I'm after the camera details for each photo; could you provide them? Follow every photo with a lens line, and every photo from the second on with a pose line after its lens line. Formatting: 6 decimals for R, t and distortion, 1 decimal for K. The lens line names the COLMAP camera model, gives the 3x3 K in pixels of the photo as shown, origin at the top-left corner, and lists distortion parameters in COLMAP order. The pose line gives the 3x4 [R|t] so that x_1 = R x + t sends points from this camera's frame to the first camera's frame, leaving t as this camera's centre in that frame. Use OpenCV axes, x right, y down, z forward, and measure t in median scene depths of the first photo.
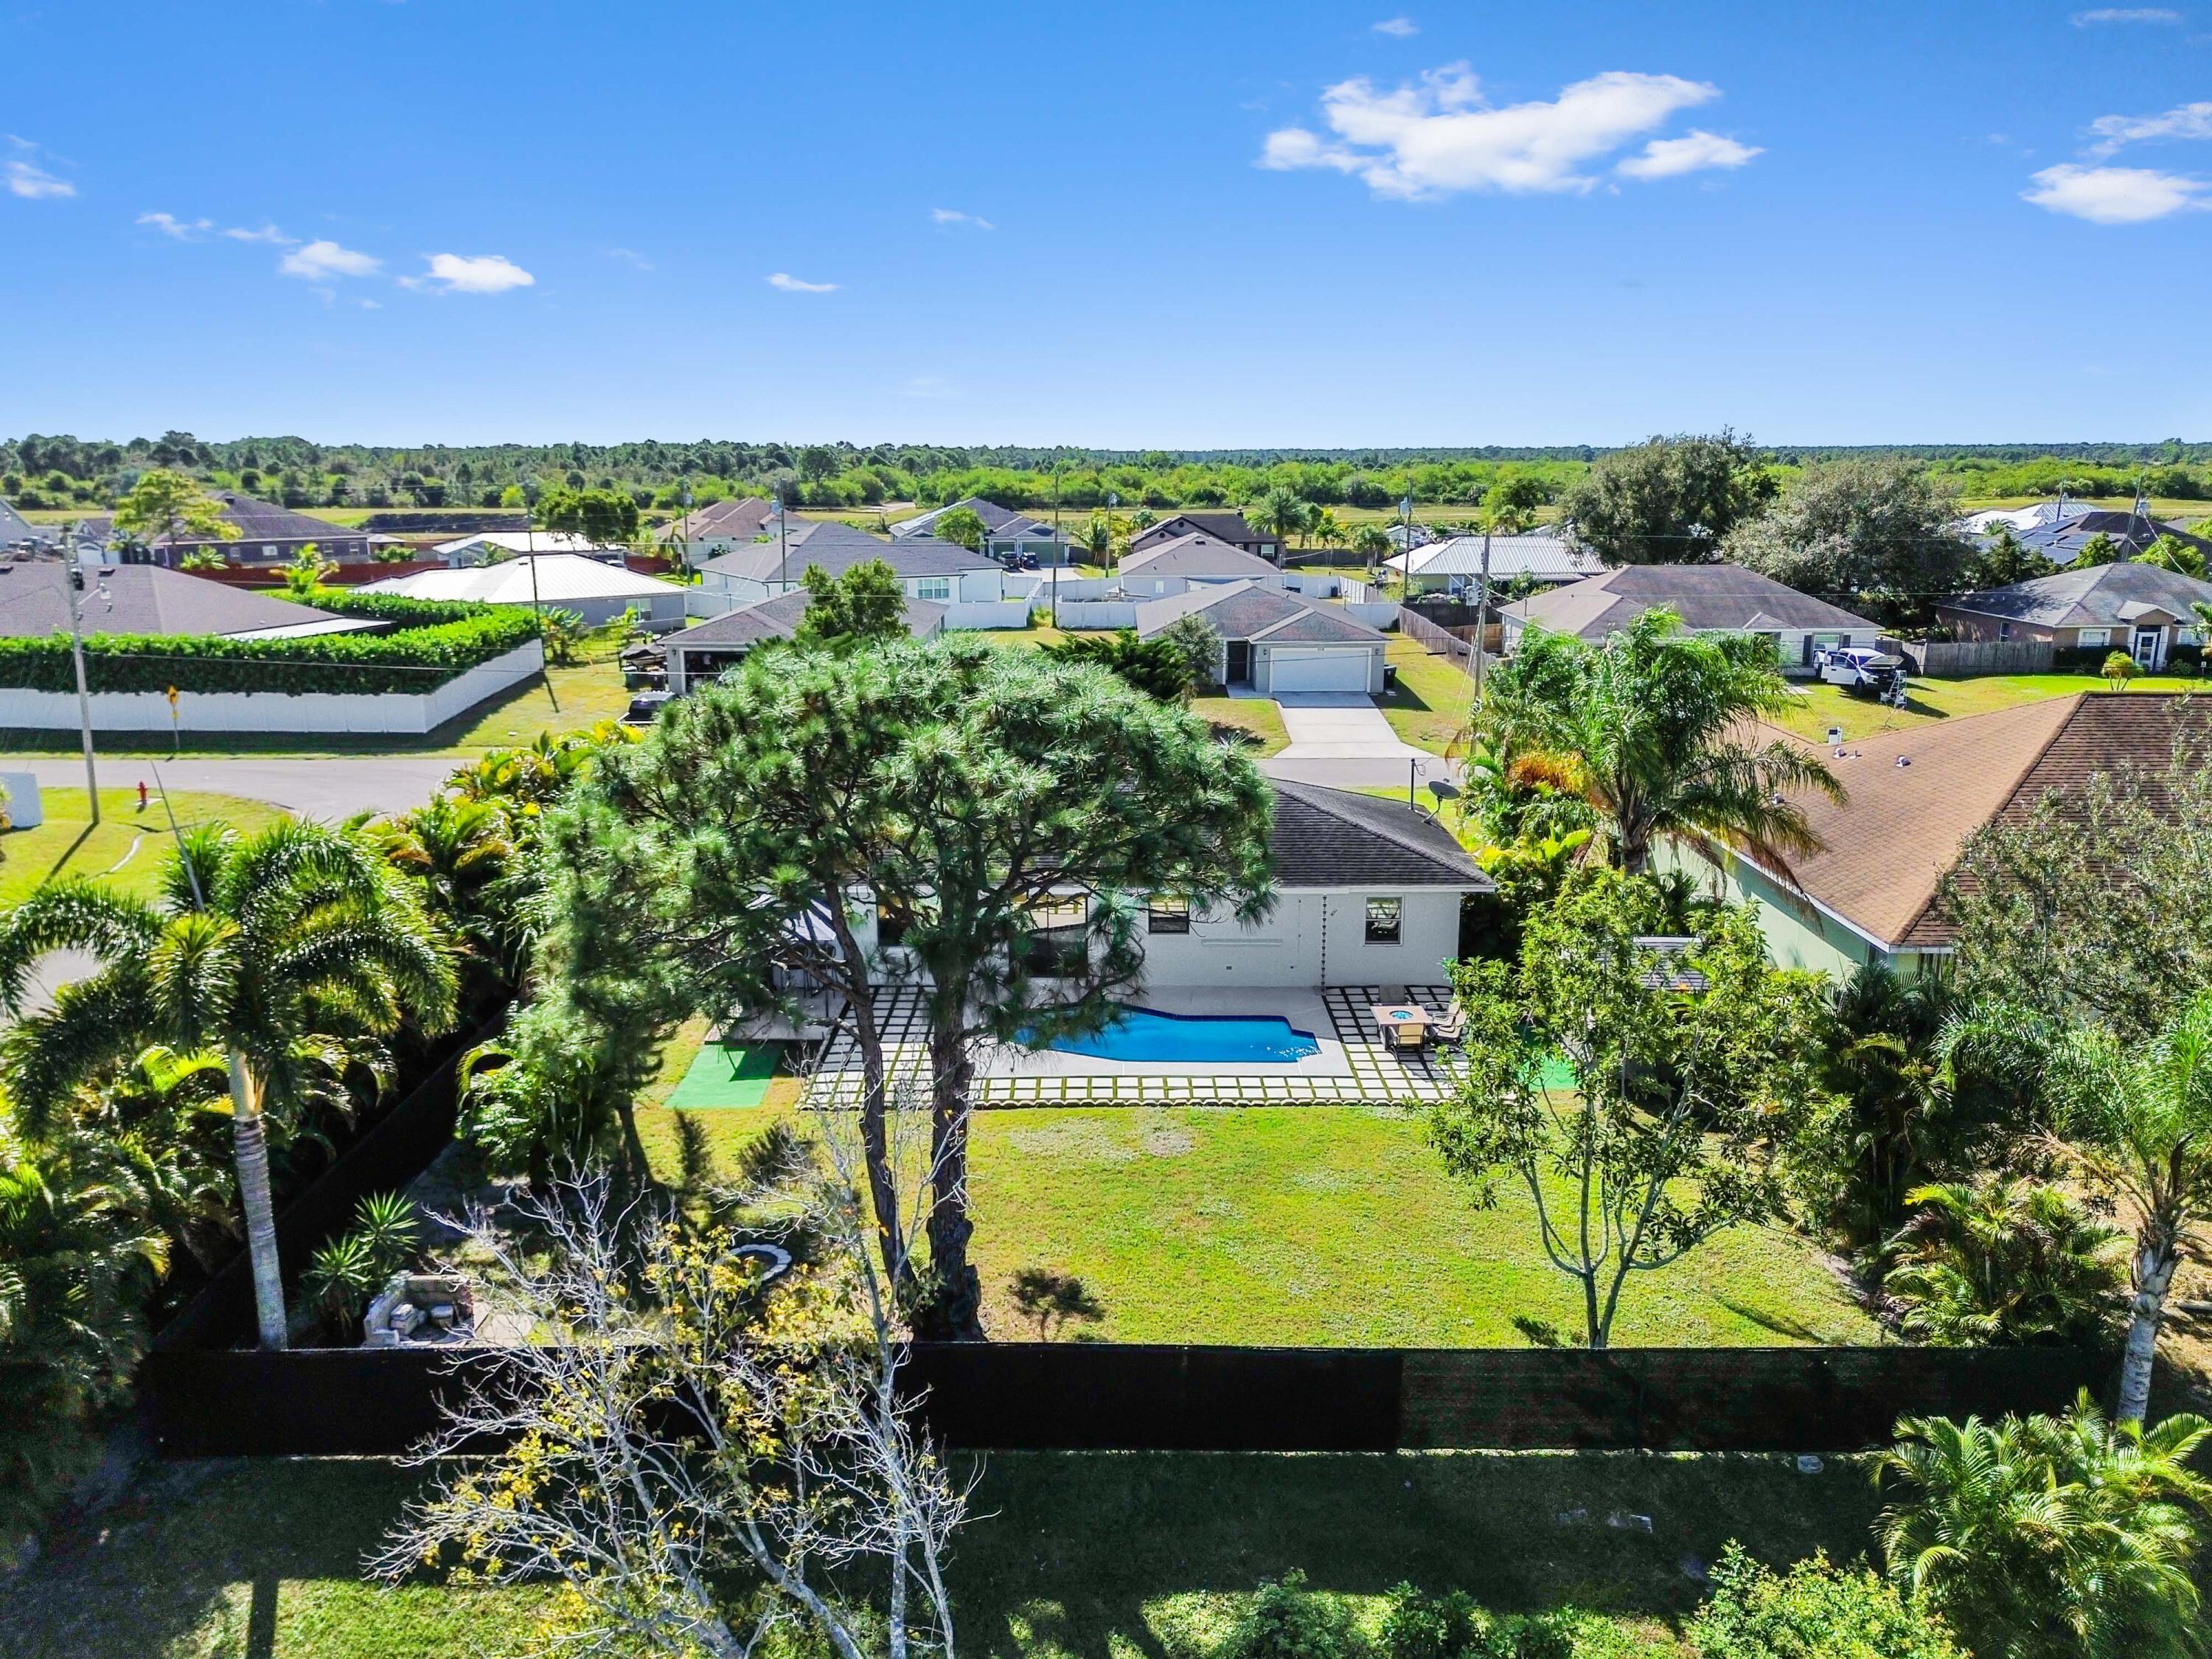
lens RADIAL K [[1565.1, 0, 1106.0], [0, 1565.1, 829.5], [0, 0, 1]] dist [0.036281, -0.001920]
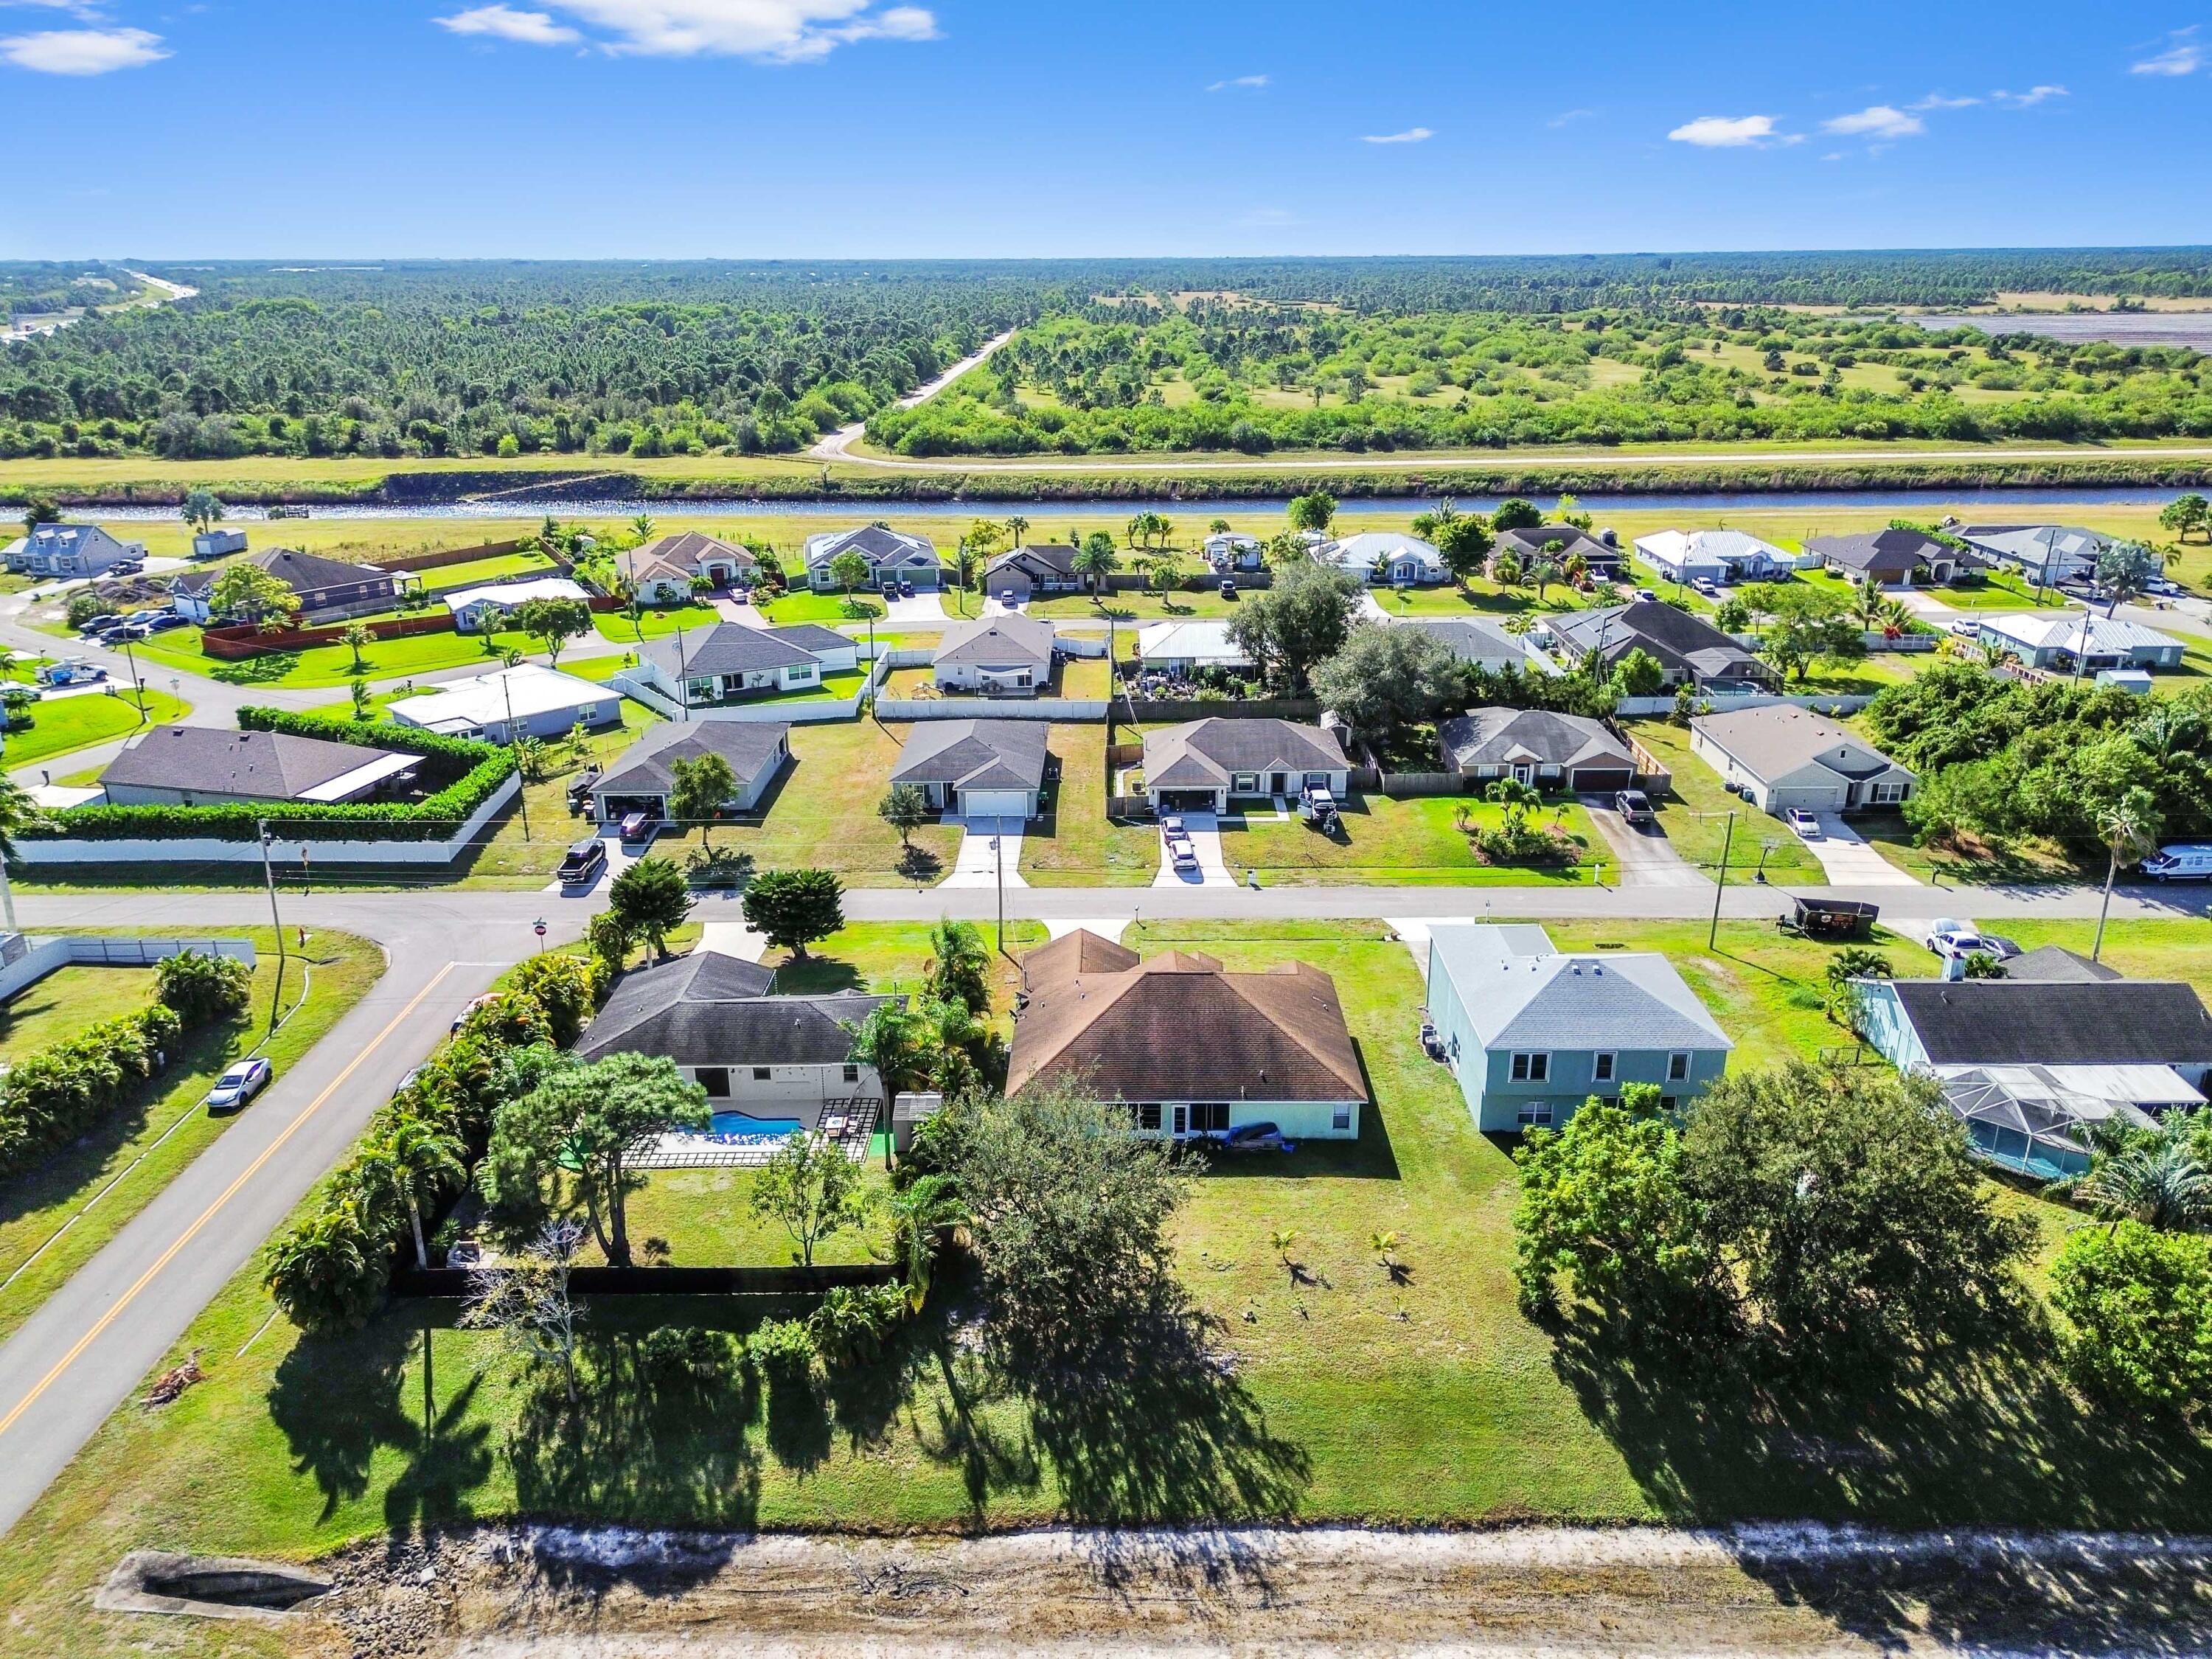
lens RADIAL K [[1528.6, 0, 1106.0], [0, 1528.6, 829.5], [0, 0, 1]] dist [0.040045, -0.001483]
pose [[0.999975, -0.003981, -0.005916, 0.245204], [0.004667, 0.992673, 0.120740, -0.251583], [0.005392, -0.120764, 0.992667, -0.549422]]
